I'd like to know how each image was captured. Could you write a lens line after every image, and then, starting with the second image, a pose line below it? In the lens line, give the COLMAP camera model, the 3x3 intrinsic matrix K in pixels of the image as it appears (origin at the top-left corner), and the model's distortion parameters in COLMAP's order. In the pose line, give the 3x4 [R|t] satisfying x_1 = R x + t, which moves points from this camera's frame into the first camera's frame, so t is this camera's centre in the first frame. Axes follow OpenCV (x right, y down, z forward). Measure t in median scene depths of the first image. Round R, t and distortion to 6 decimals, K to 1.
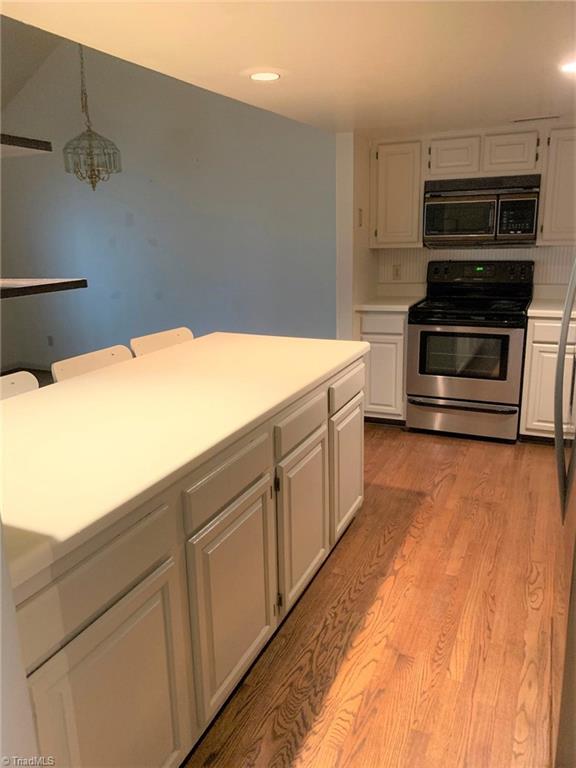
lens RADIAL K [[591.5, 0, 289.5], [0, 591.5, 385.1], [0, 0, 1]] dist [0.022356, -0.017721]
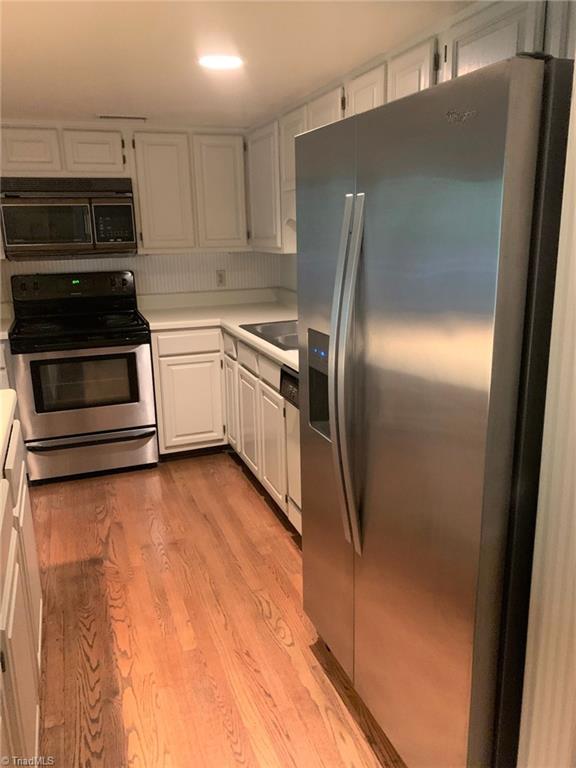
lens RADIAL K [[591.5, 0, 287.8], [0, 591.5, 378.3], [0, 0, 1]] dist [0.022356, -0.017721]
pose [[0.708718, -0.165239, 0.685868, -0.094970], [0.182972, 0.981970, 0.047508, -0.045731], [-0.681352, 0.091825, 0.726173, 0.184897]]
